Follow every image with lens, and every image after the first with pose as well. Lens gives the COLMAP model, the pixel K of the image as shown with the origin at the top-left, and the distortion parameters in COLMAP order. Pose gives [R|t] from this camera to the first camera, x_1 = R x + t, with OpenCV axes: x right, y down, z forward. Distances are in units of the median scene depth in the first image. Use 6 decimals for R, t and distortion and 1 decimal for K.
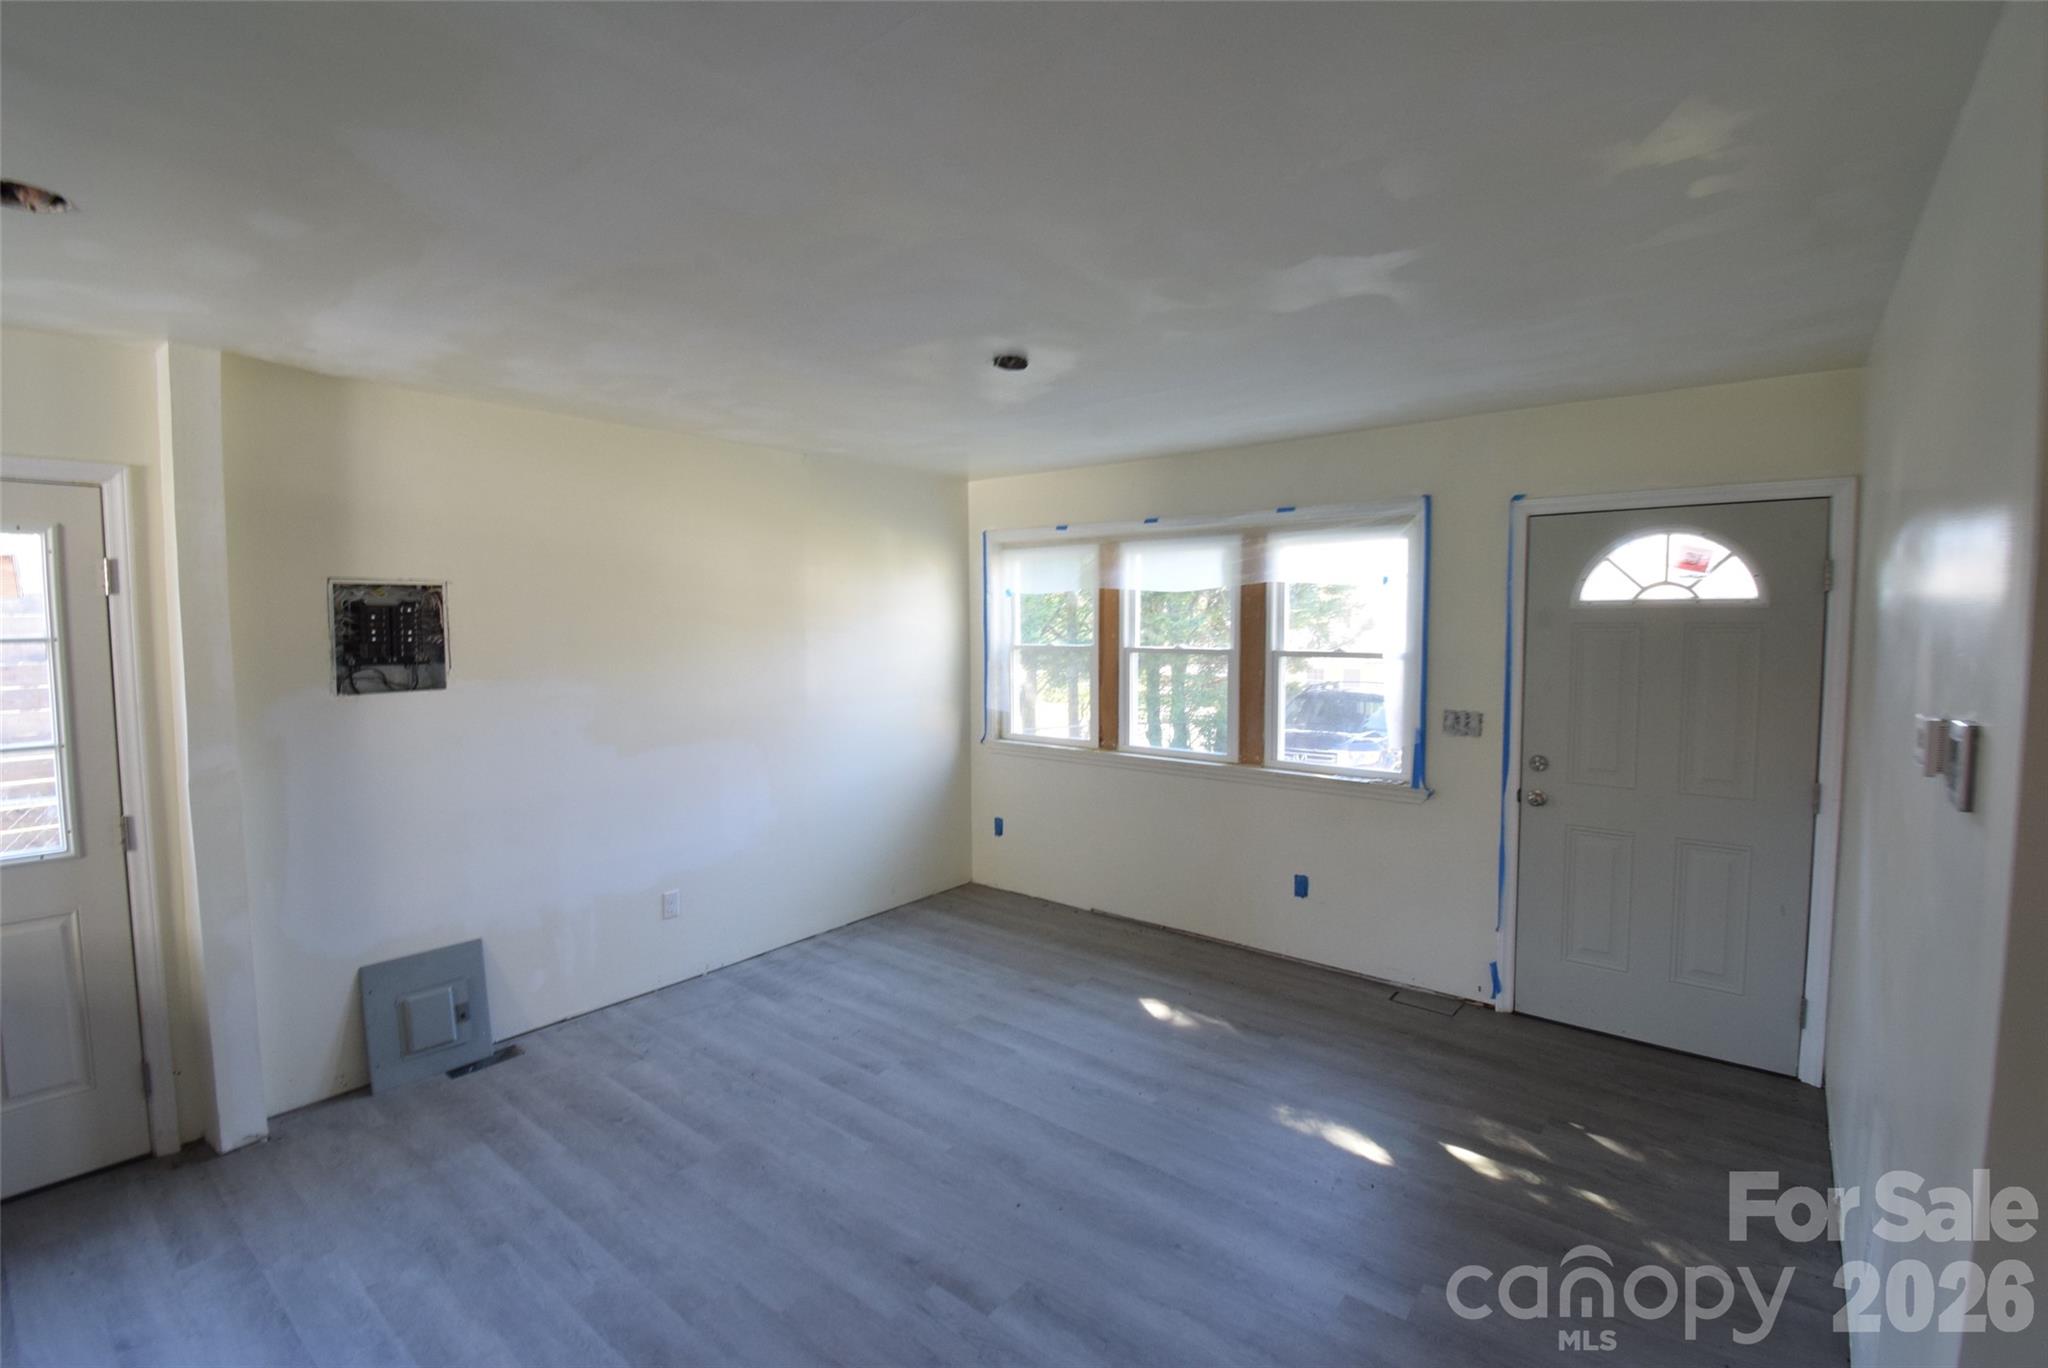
lens RADIAL K [[910.8, 0, 1030.2], [0, 910.8, 676.7], [0, 0, 1]] dist [0.009418, -0.017681]
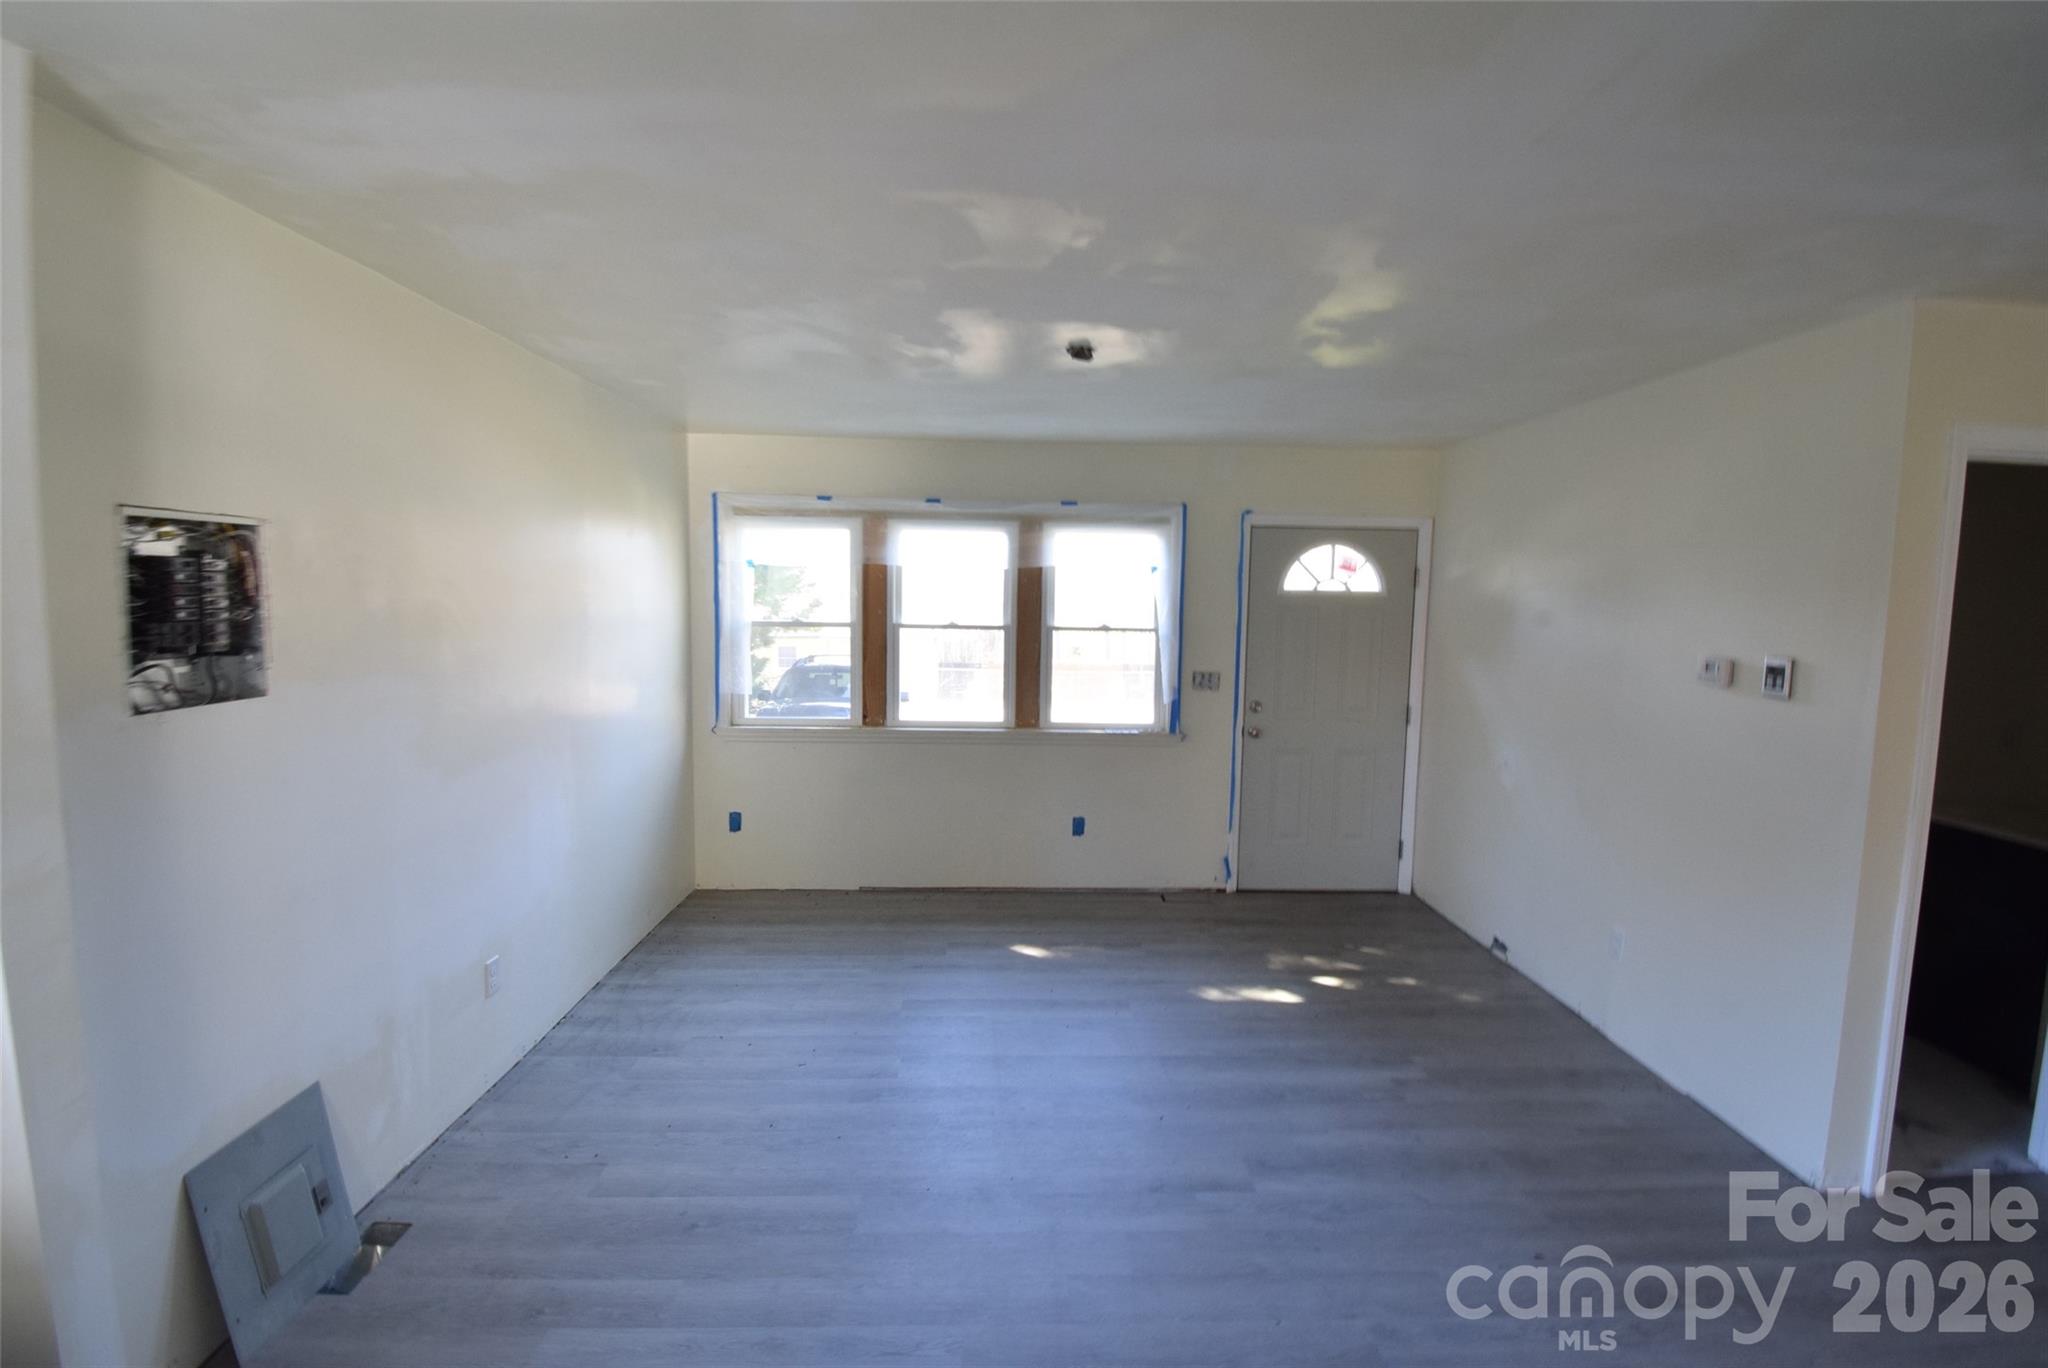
lens RADIAL K [[910.8, 0, 1039.5], [0, 910.8, 679.0], [0, 0, 1]] dist [0.009418, -0.017681]
pose [[0.752148, -0.043068, 0.657585, -0.633979], [0.022528, 0.998959, 0.039659, -0.009850], [-0.658609, -0.015016, 0.752336, 0.191014]]
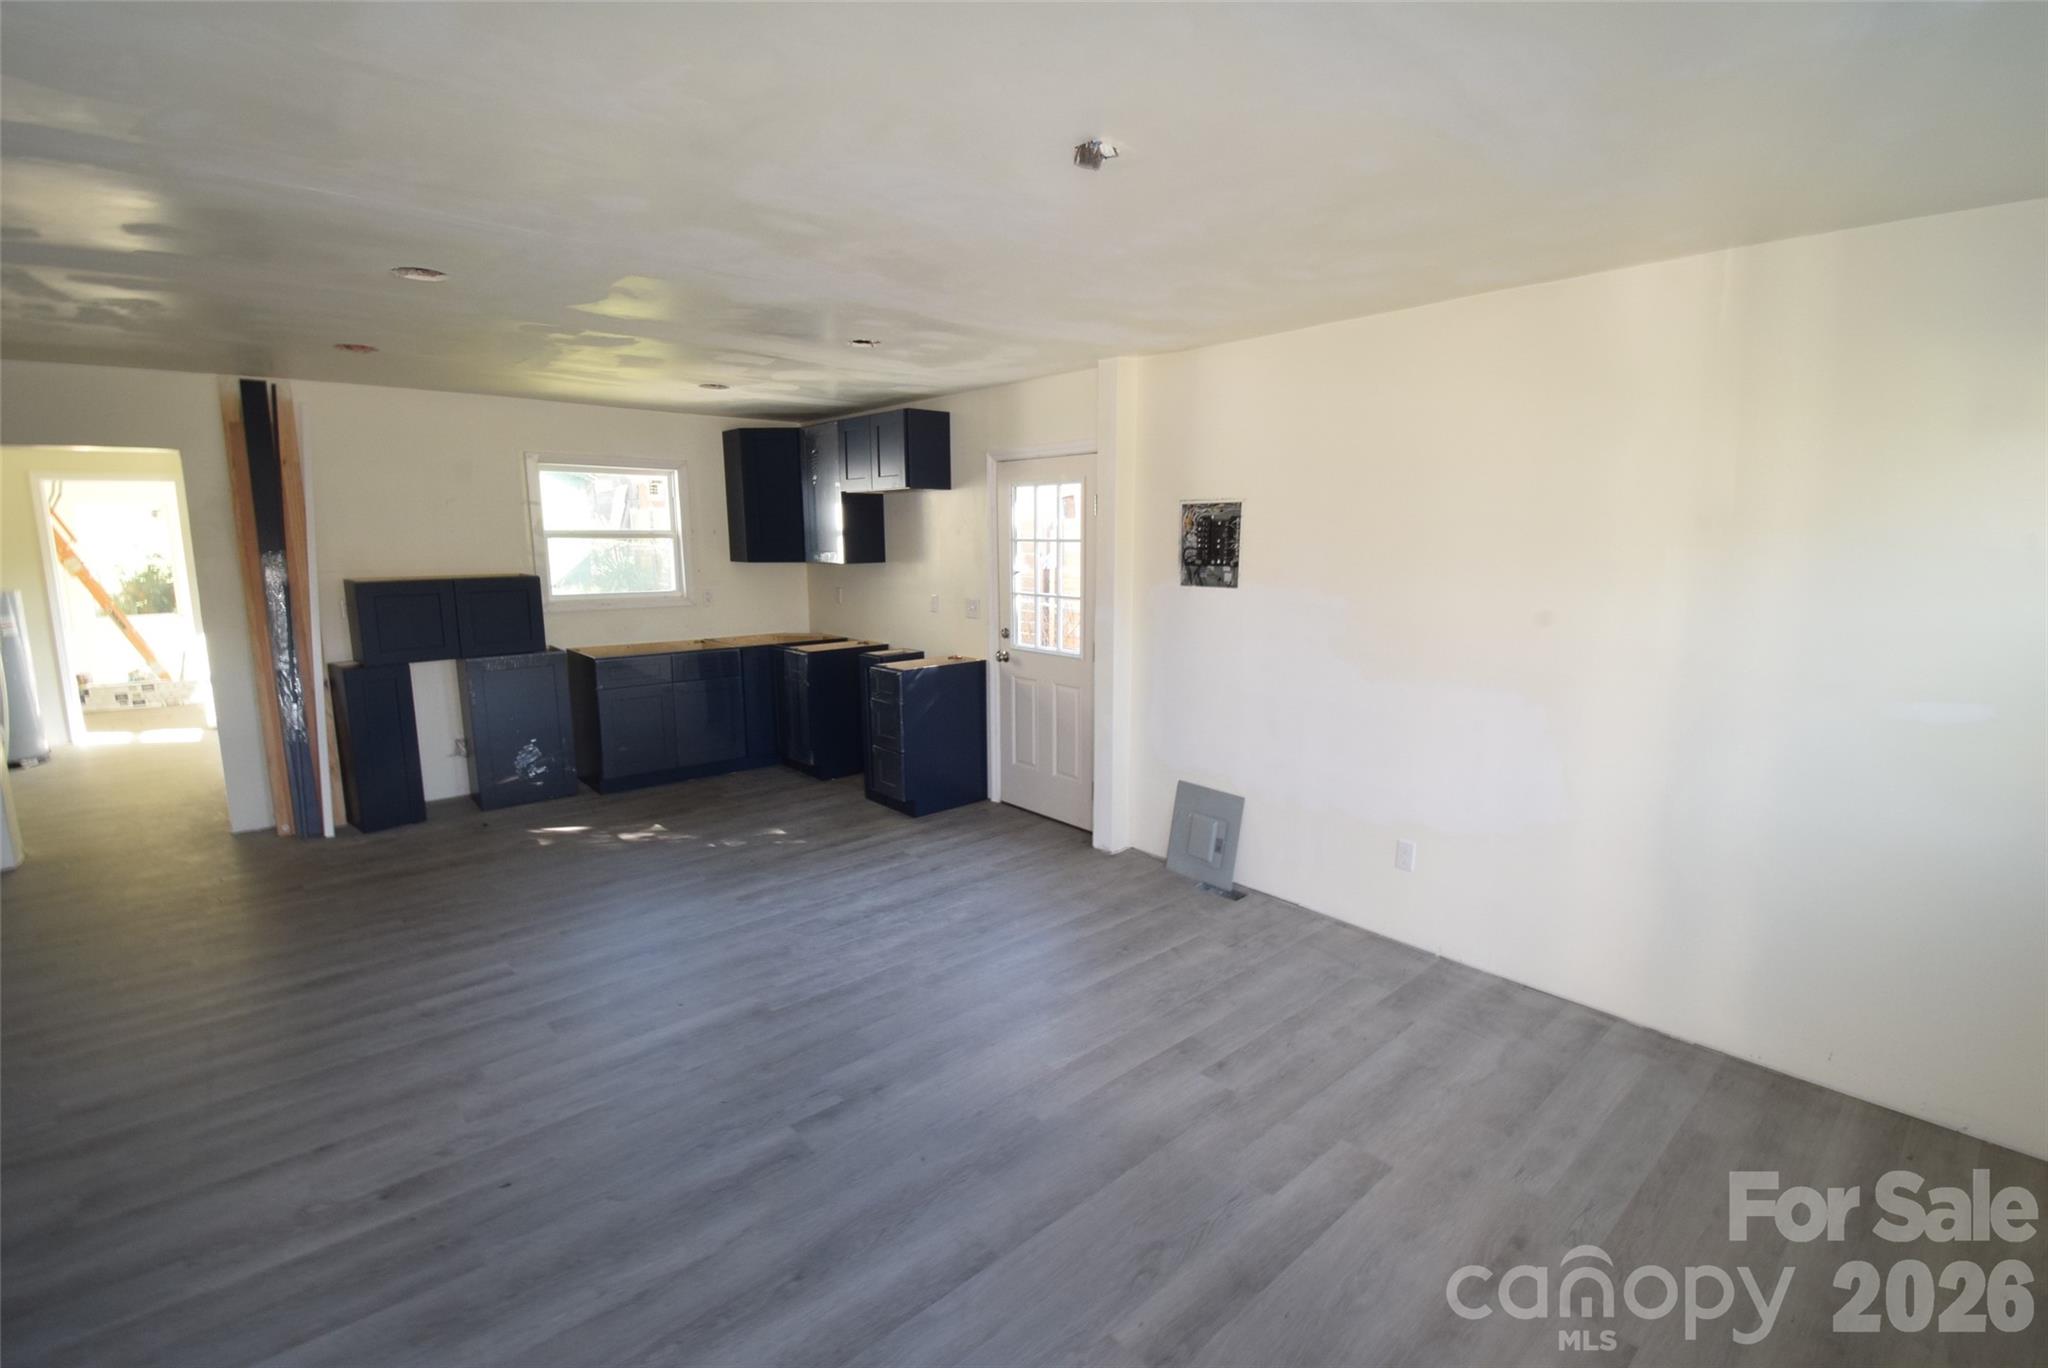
lens RADIAL K [[910.8, 0, 1034.9], [0, 910.8, 684.0], [0, 0, 1]] dist [0.009418, -0.017681]
pose [[-0.167639, 0.167077, -0.971588, 0.601183], [-0.066319, 0.981391, 0.180205, -0.061935], [0.983615, 0.094644, -0.153439, 0.905371]]
